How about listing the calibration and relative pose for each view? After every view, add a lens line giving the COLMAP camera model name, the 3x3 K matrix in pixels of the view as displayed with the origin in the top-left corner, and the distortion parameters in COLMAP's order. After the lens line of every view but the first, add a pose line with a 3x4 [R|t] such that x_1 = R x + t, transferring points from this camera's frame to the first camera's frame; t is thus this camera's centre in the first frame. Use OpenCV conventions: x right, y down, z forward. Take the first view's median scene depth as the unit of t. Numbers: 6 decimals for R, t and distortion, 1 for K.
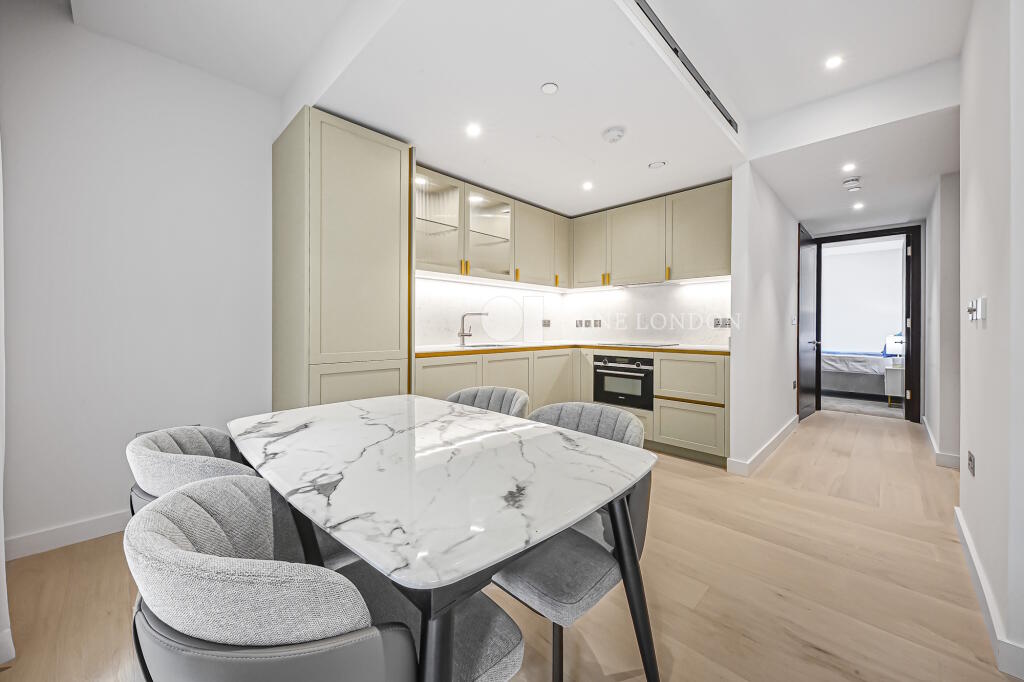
lens RADIAL K [[378.5, 0, 510.8], [0, 378.5, 324.0], [0, 0, 1]] dist [0.013780, 0.000088]
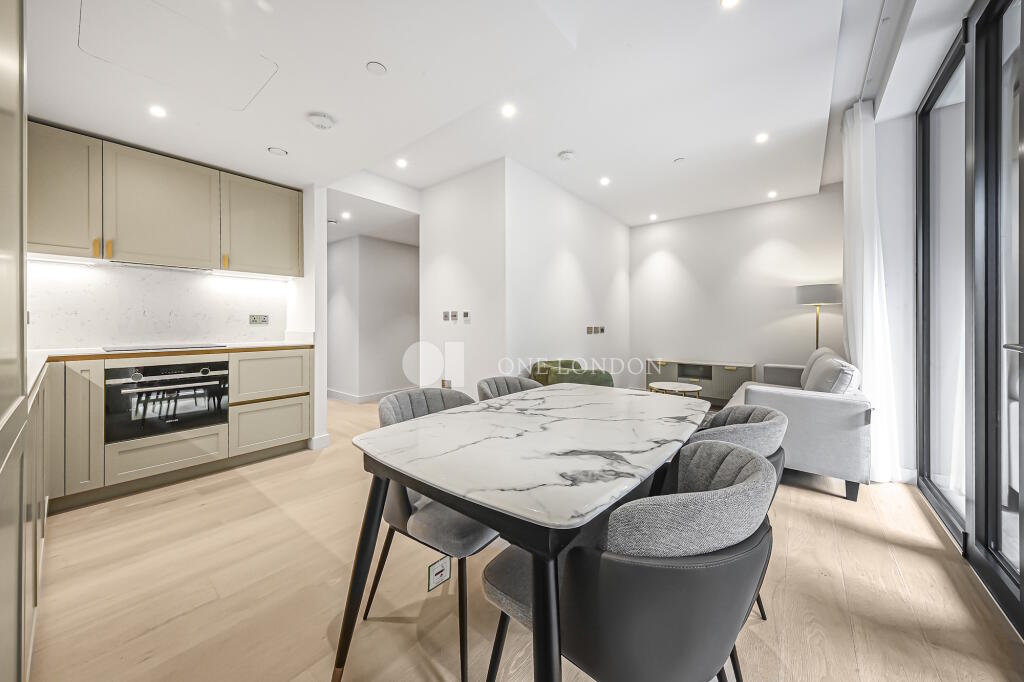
lens RADIAL K [[357.0, 0, 502.2], [0, 357.0, 322.7], [0, 0, 1]] dist [-0.000983, -0.000090]
pose [[-0.089823, 0.002624, 0.995954, -0.475667], [-0.004432, 0.999986, -0.003034, 0.005524], [-0.995948, -0.004687, -0.089810, 0.461619]]
